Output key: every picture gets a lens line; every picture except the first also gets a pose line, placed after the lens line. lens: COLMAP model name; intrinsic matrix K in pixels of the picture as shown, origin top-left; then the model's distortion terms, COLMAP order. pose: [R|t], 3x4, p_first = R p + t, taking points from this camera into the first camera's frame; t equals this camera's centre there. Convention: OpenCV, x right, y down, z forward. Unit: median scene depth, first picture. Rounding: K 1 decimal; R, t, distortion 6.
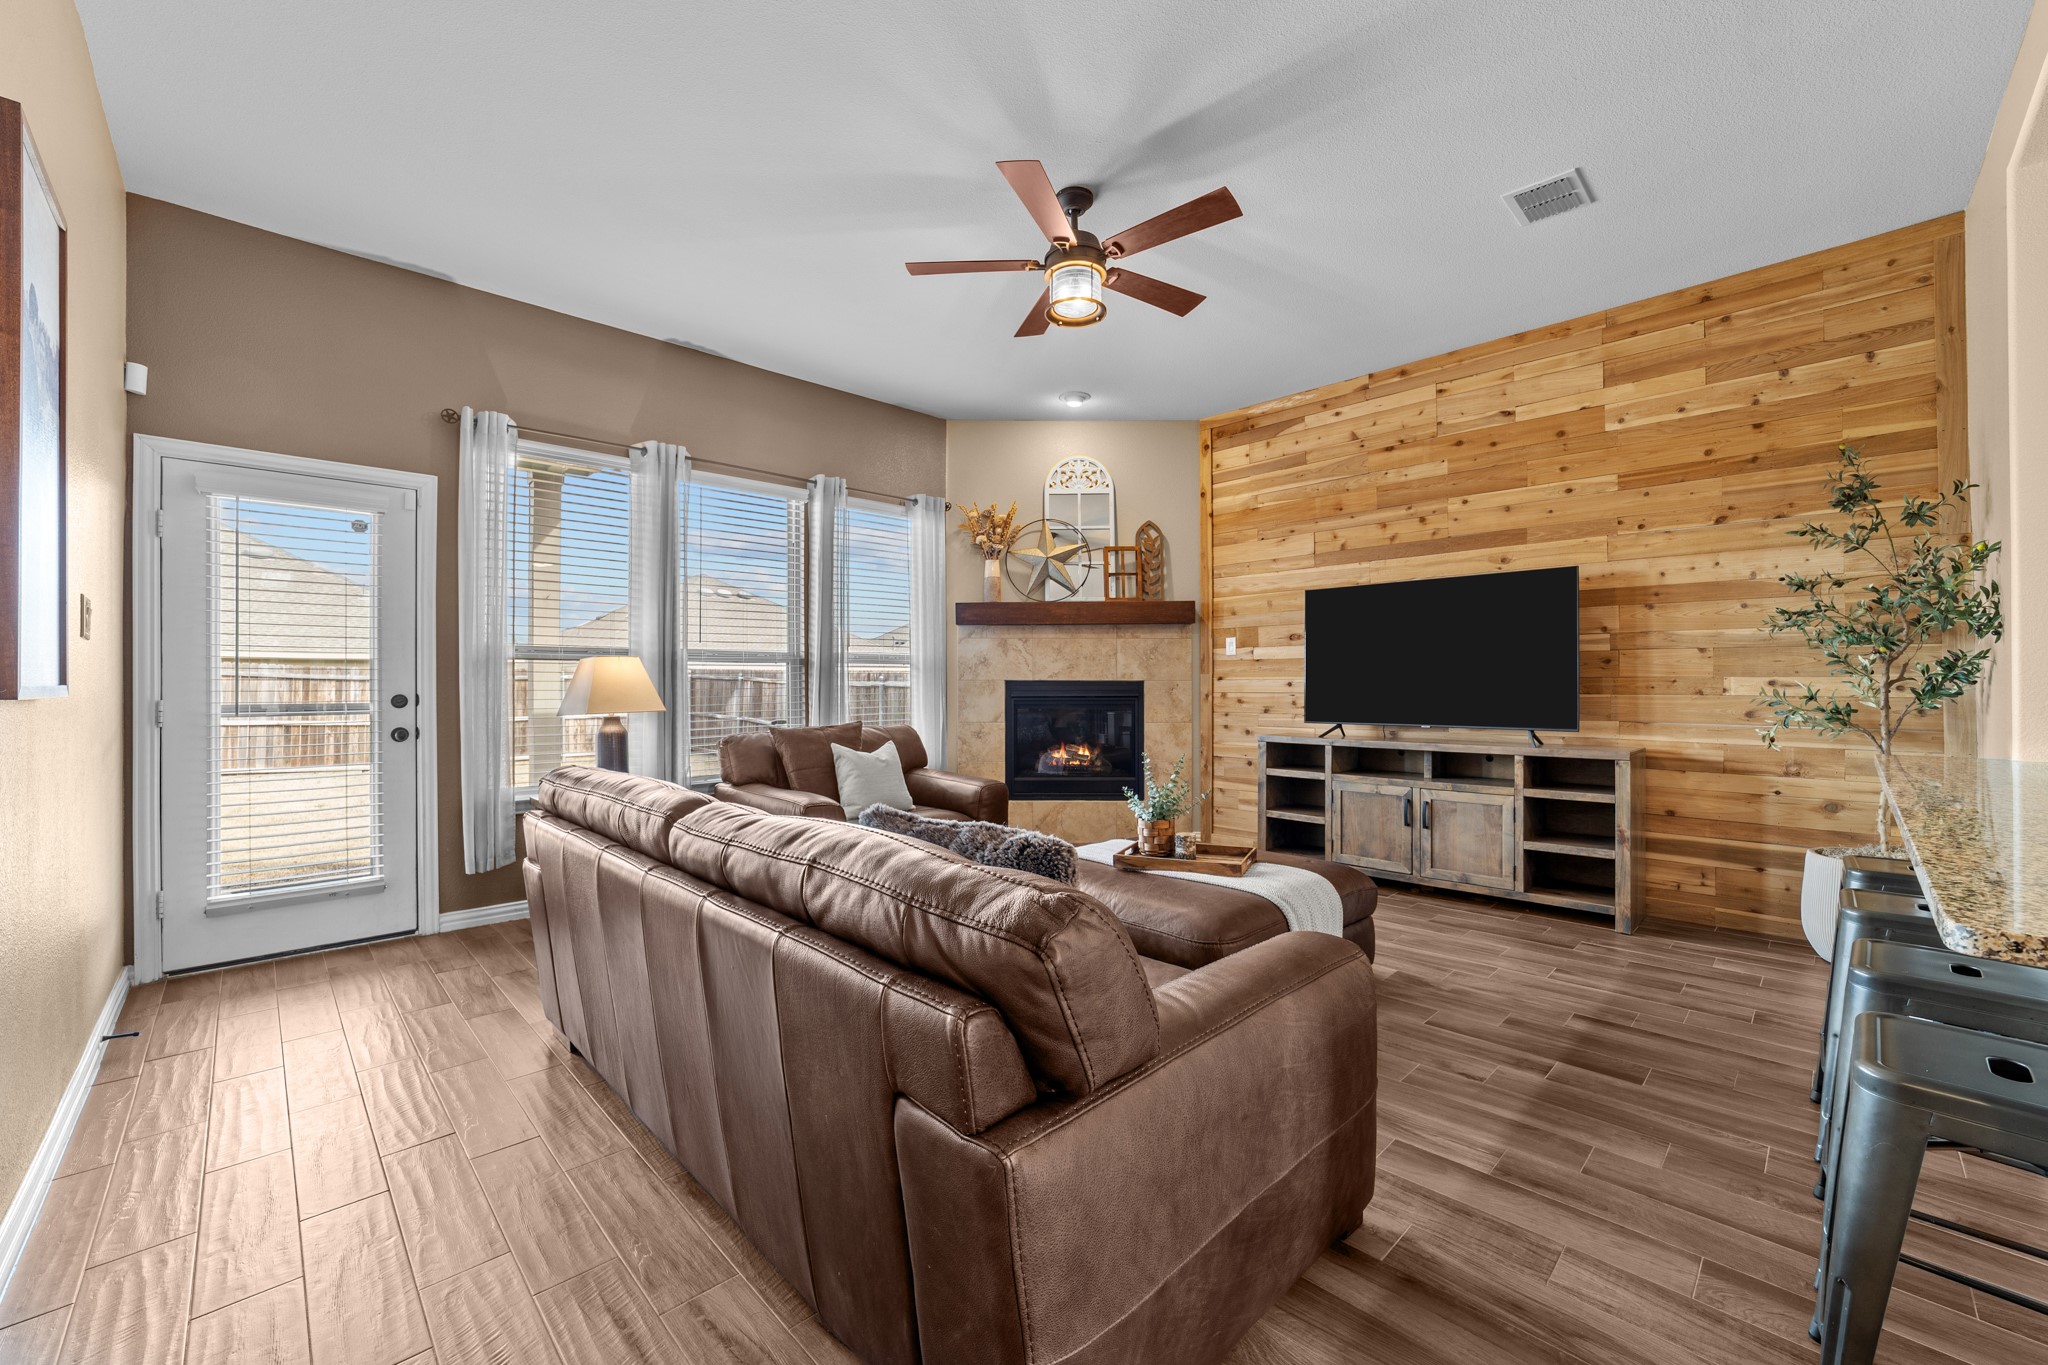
lens RADIAL K [[818.0, 0, 1032.2], [0, 818.0, 682.2], [0, 0, 1]] dist [-0.002591, -0.000034]
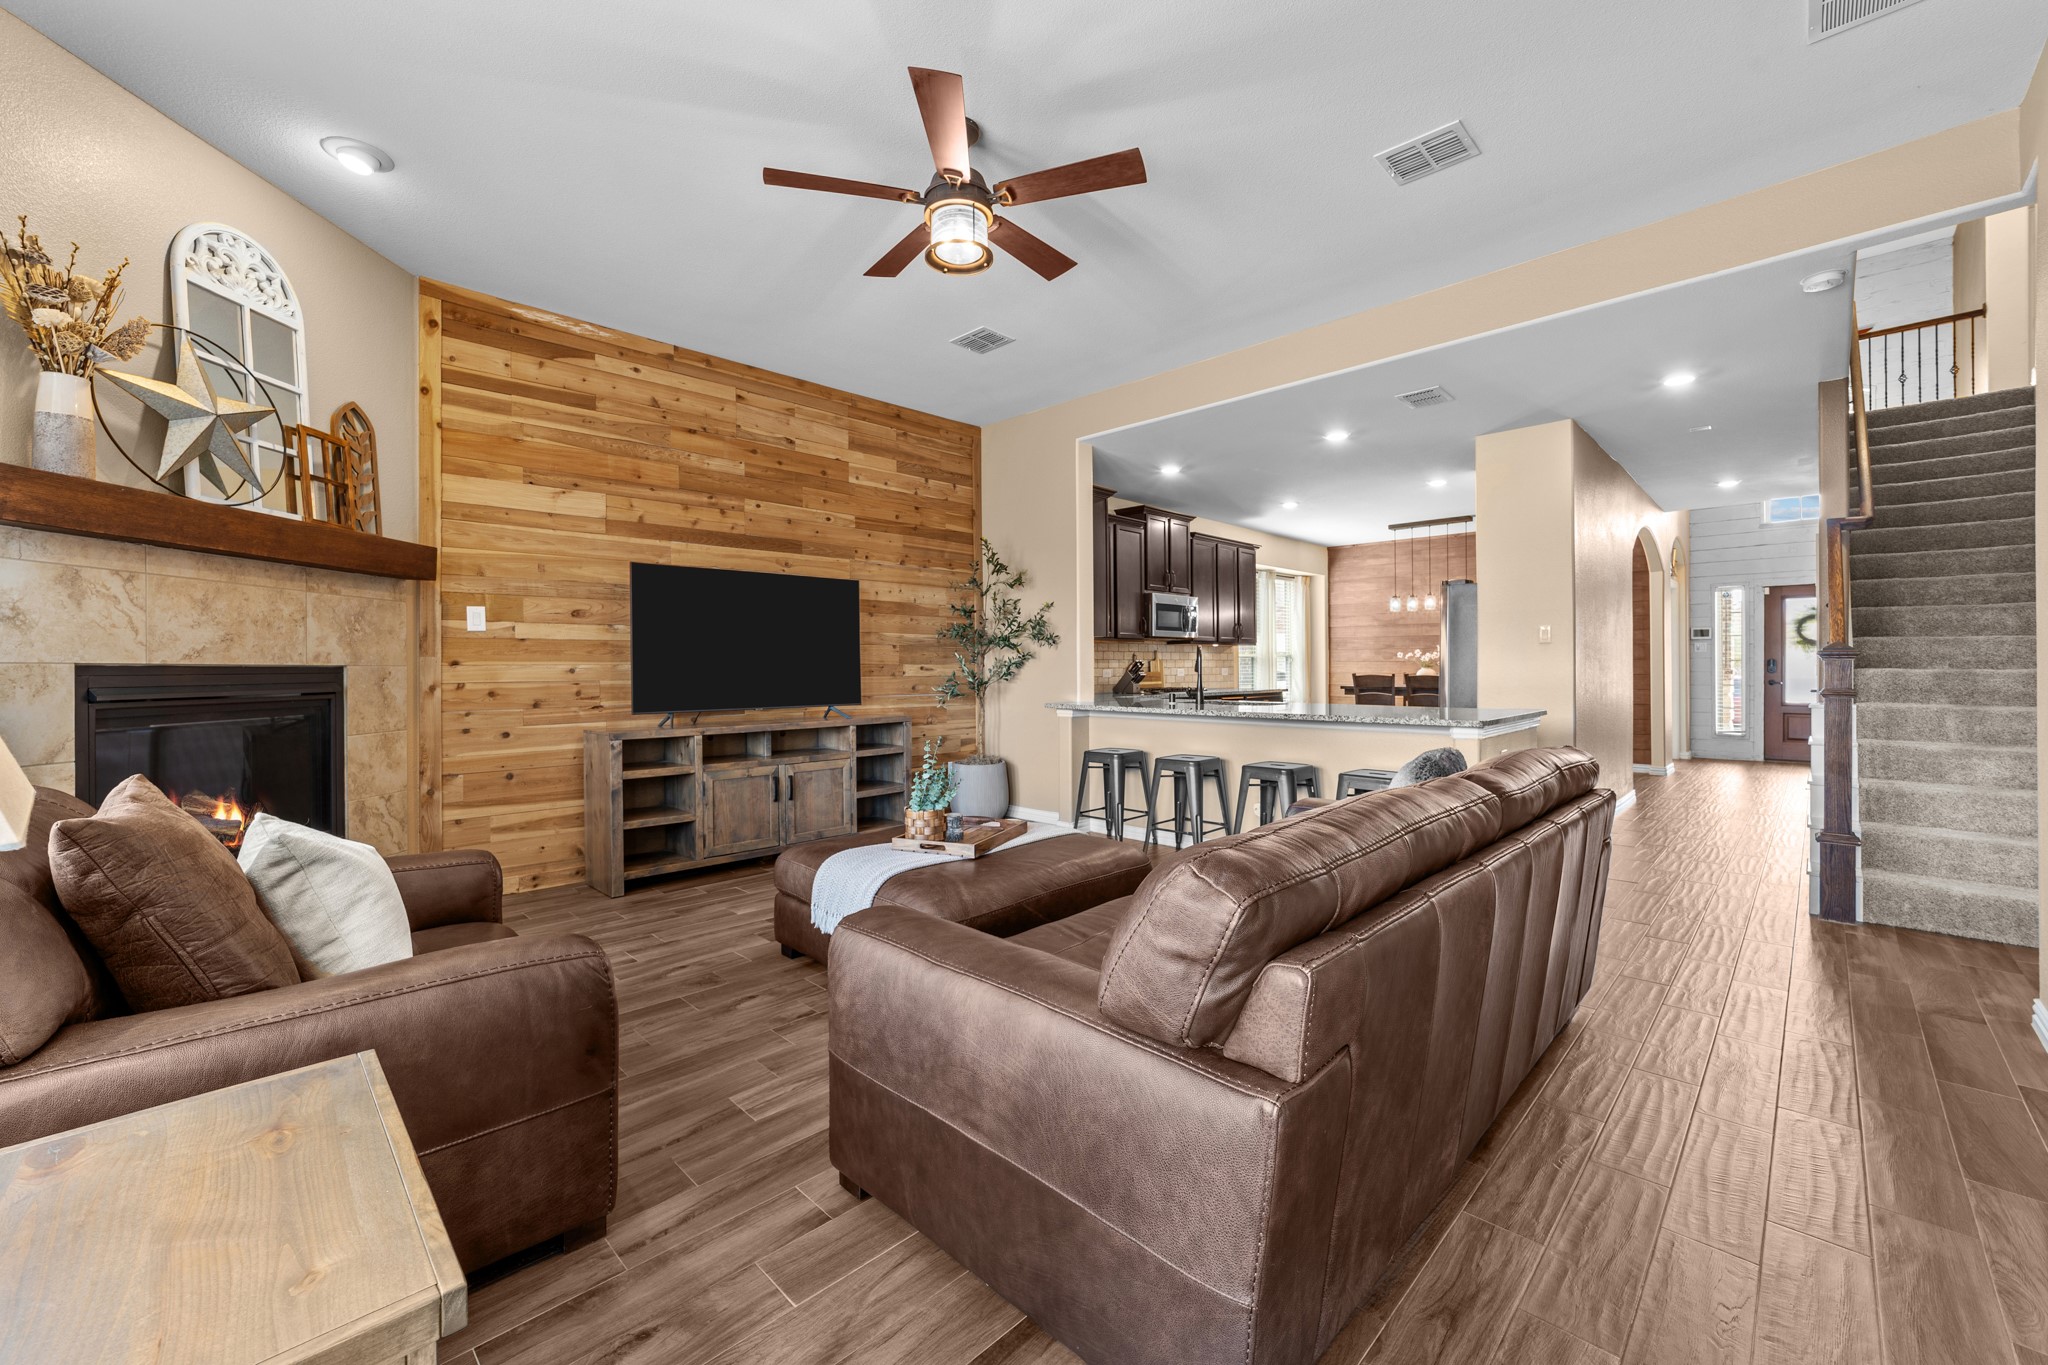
lens RADIAL K [[818.0, 0, 1031.7], [0, 818.0, 666.8], [0, 0, 1]] dist [-0.002591, -0.000034]
pose [[-0.003098, 0.003097, 0.999990, -0.533001], [0.003512, 0.999989, -0.003086, 0.002914], [-0.999989, 0.003502, -0.003109, 0.575821]]
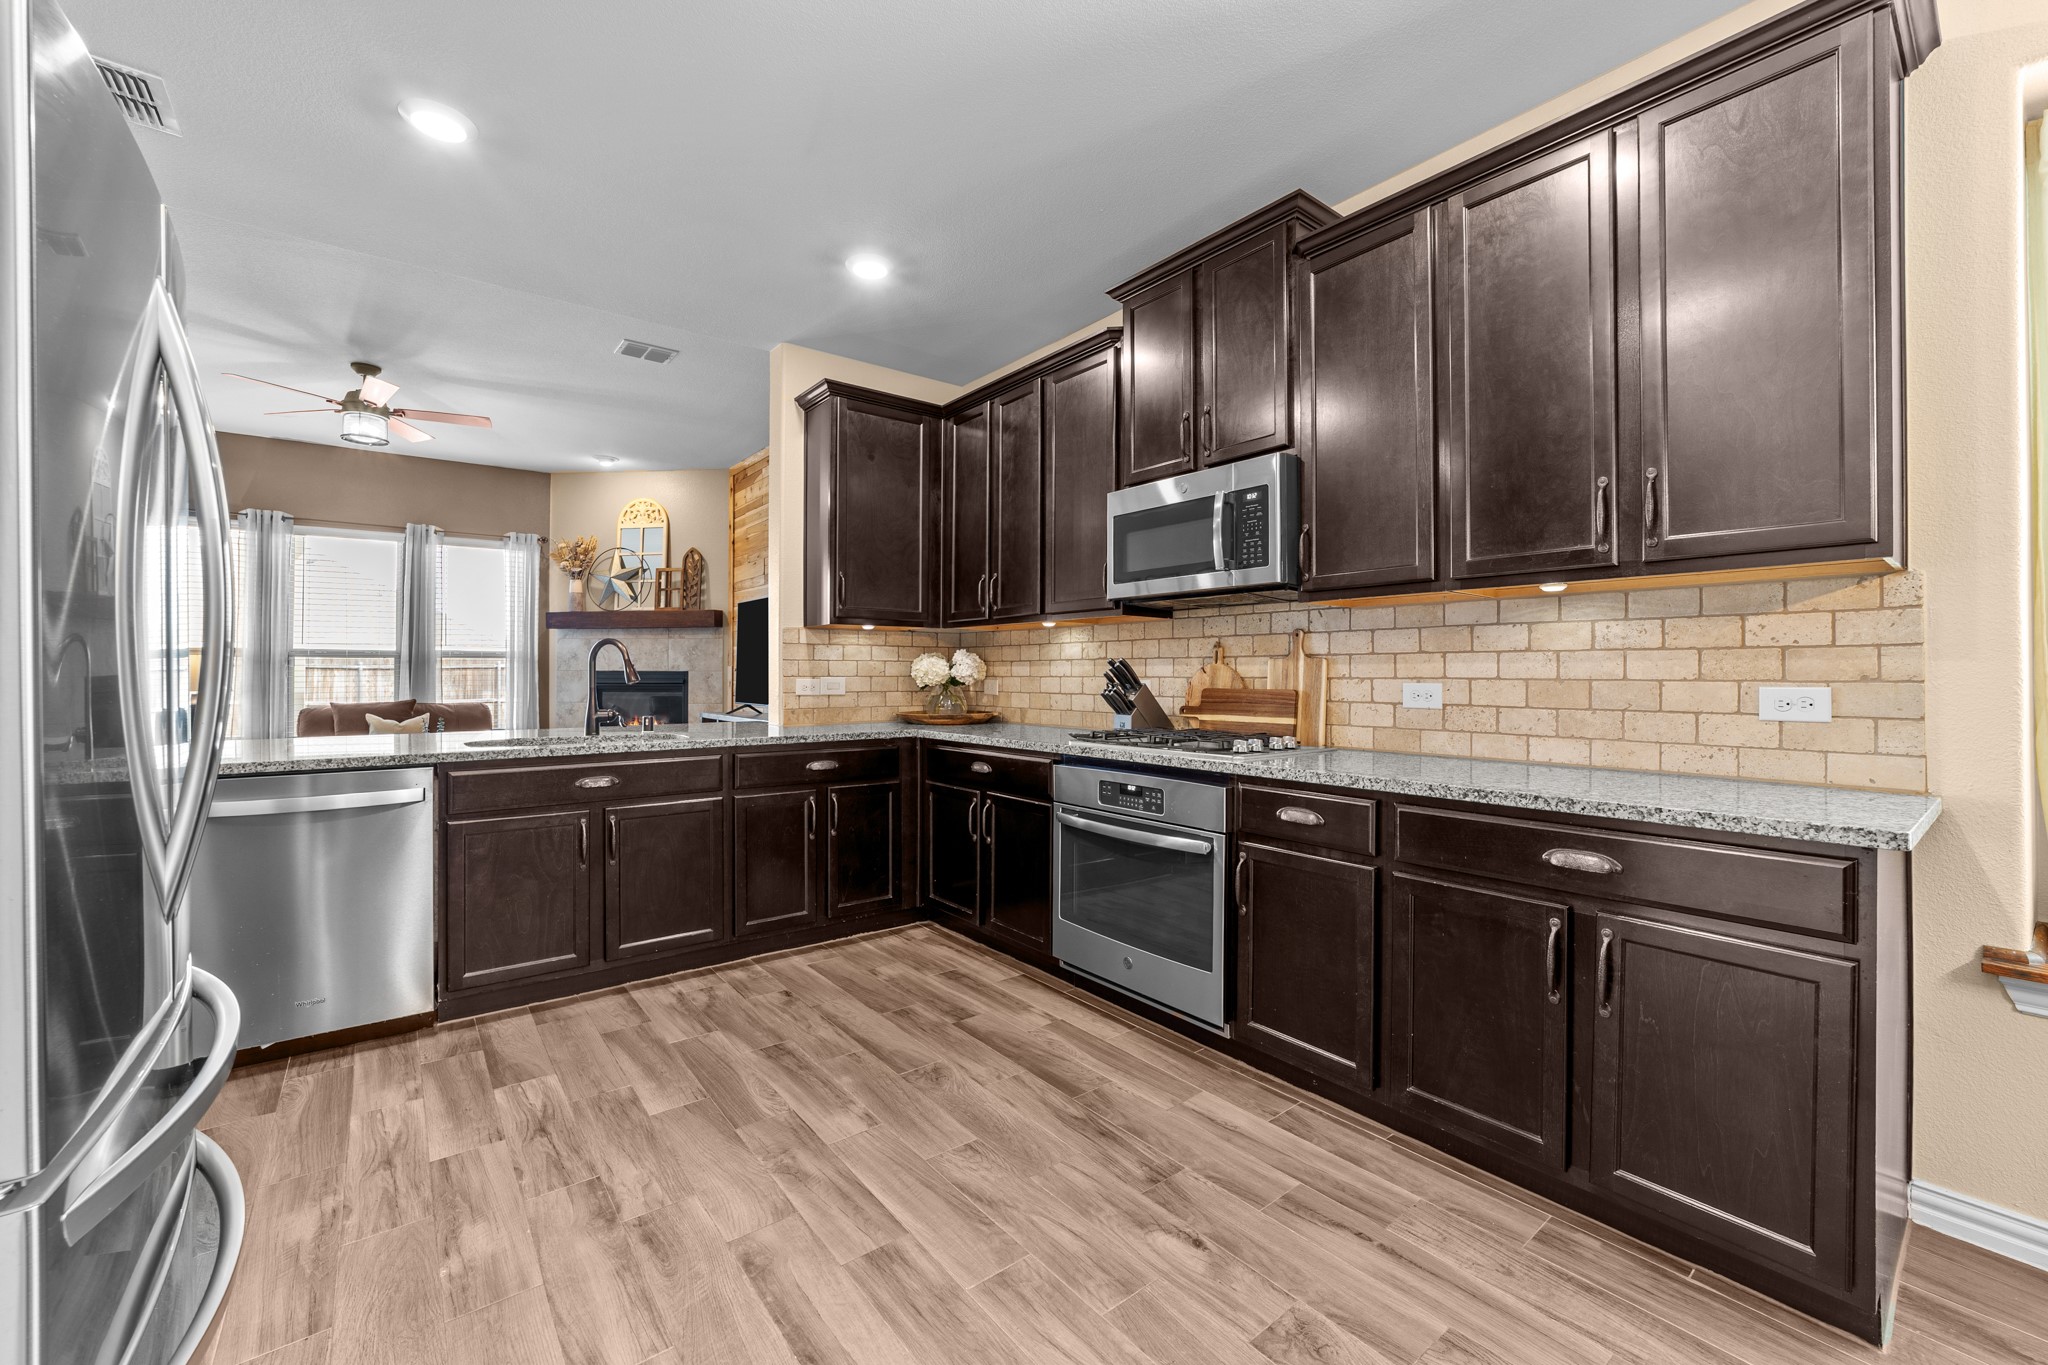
lens RADIAL K [[818.0, 0, 1011.6], [0, 818.0, 676.8], [0, 0, 1]] dist [-0.002591, -0.000034]
pose [[0.994627, 0.000846, -0.103522, 0.904729], [-0.000641, 0.999998, 0.002016, 0.005082], [0.103524, -0.001939, 0.994625, -0.280119]]
